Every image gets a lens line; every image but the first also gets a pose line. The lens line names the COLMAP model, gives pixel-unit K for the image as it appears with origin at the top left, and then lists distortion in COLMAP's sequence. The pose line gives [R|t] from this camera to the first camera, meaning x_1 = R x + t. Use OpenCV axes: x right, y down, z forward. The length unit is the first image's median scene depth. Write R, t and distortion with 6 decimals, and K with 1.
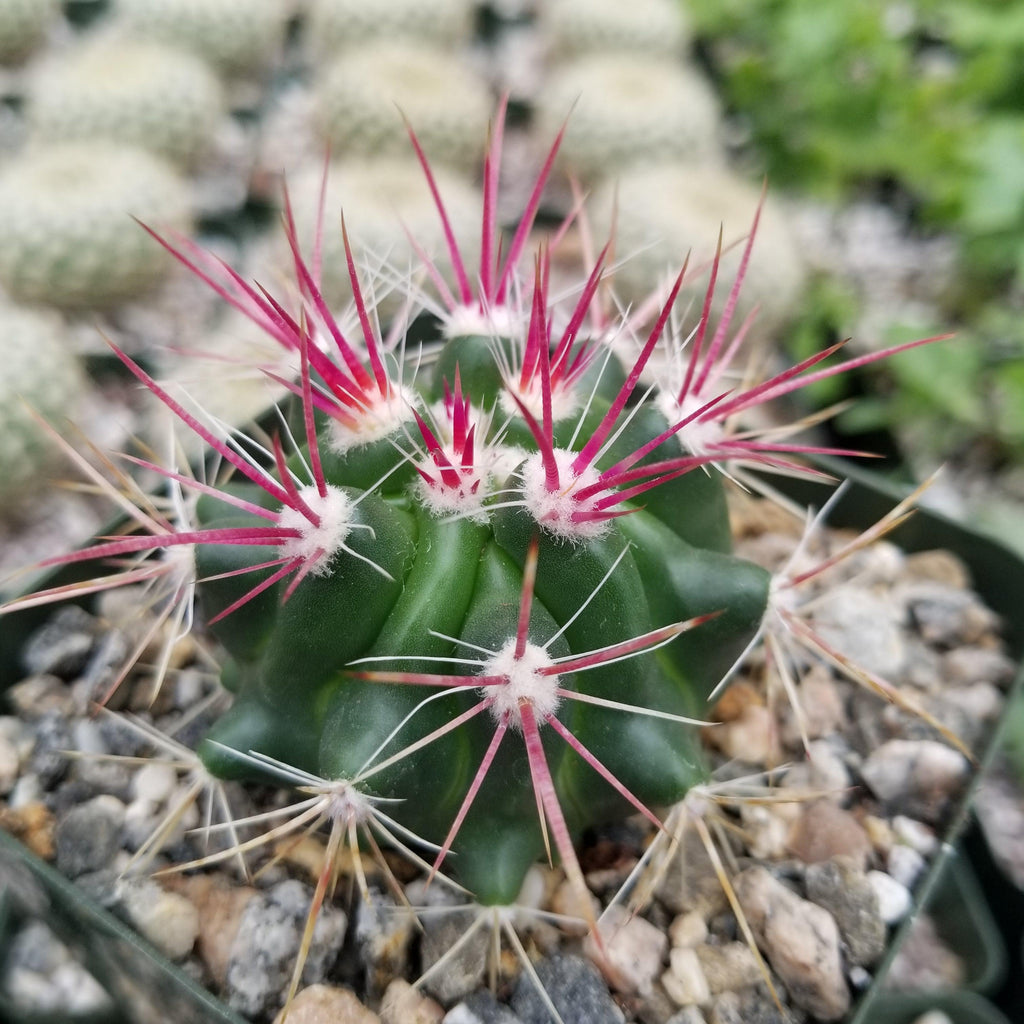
lens RADIAL K [[1255.3, 0, 512.0], [0, 1255.3, 512.0], [0, 0, 1]] dist [0.013842, -0.275220]
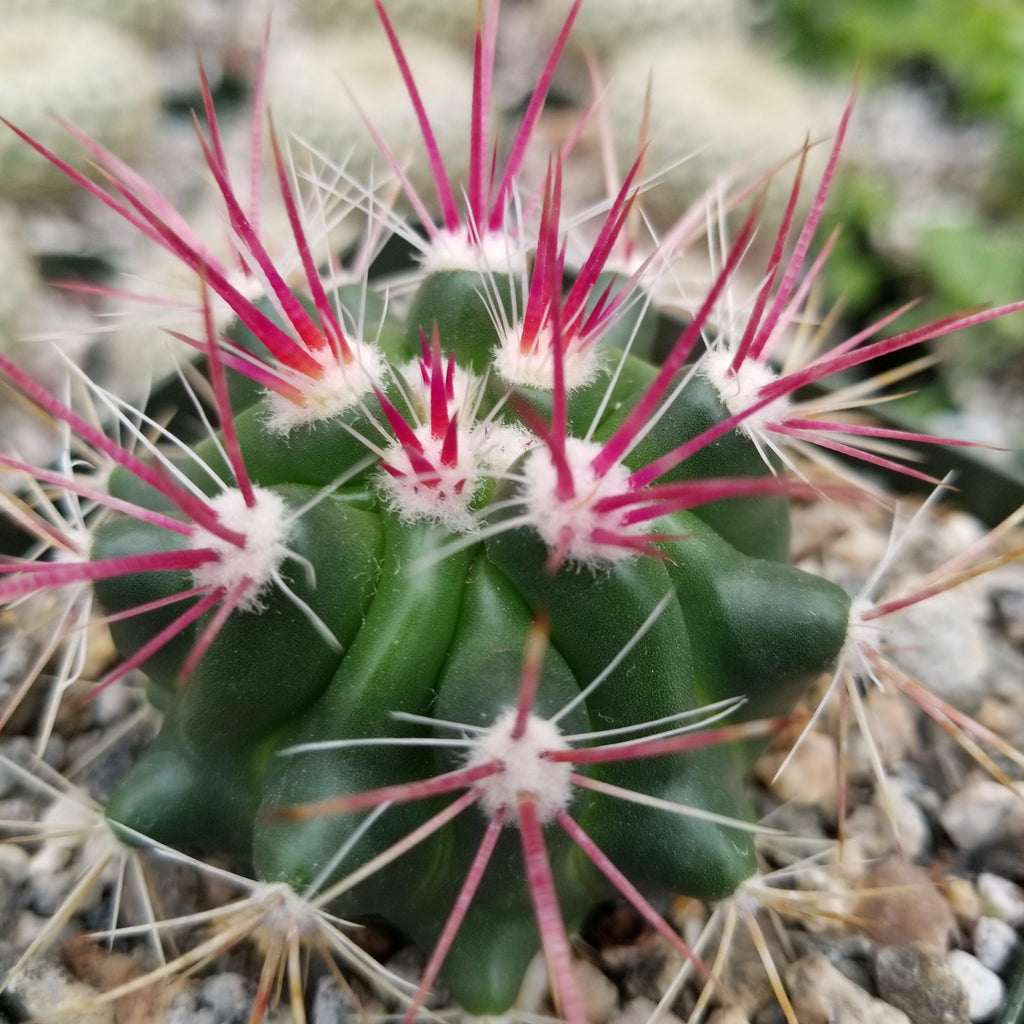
lens RADIAL K [[1255.3, 0, 512.0], [0, 1255.3, 512.0], [0, 0, 1]] dist [0.013842, -0.275220]
pose [[0.999983, 0.004780, 0.003297, -0.000961], [-0.005055, 0.996014, 0.089053, -0.067471], [-0.002858, -0.089068, 0.996021, 0.248553]]
